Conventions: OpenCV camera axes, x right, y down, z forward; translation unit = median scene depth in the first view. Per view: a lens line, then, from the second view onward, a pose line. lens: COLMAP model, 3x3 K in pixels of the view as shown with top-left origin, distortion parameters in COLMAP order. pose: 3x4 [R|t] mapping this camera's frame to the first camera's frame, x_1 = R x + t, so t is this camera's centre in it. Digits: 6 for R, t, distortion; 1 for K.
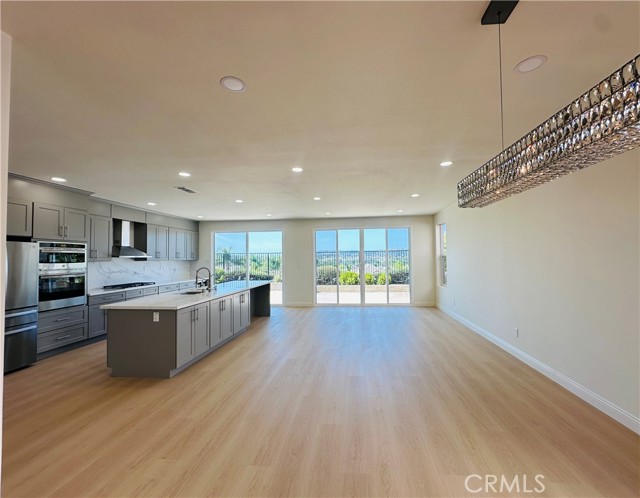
lens RADIAL K [[246.7, 0, 321.5], [0, 246.7, 256.7], [0, 0, 1]] dist [-0.003654, -0.000156]
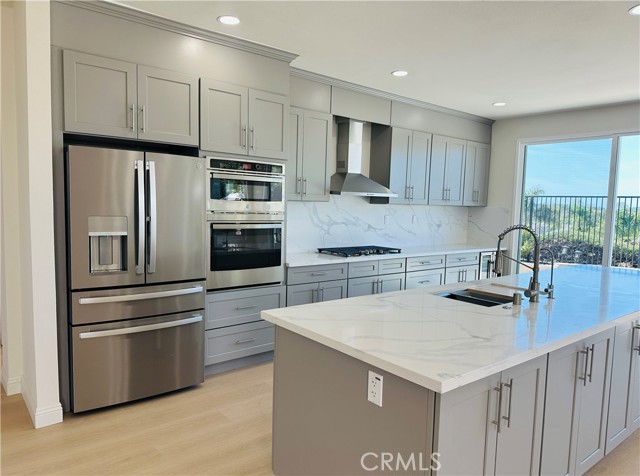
lens RADIAL K [[419.7, 0, 322.9], [0, 419.7, 237.5], [0, 0, 1]] dist [0.010780, 0.000715]
pose [[0.692105, 0.084482, -0.716835, -0.230357], [-0.029719, 0.995620, 0.088645, 0.015513], [0.721185, -0.040048, 0.691584, 0.381158]]
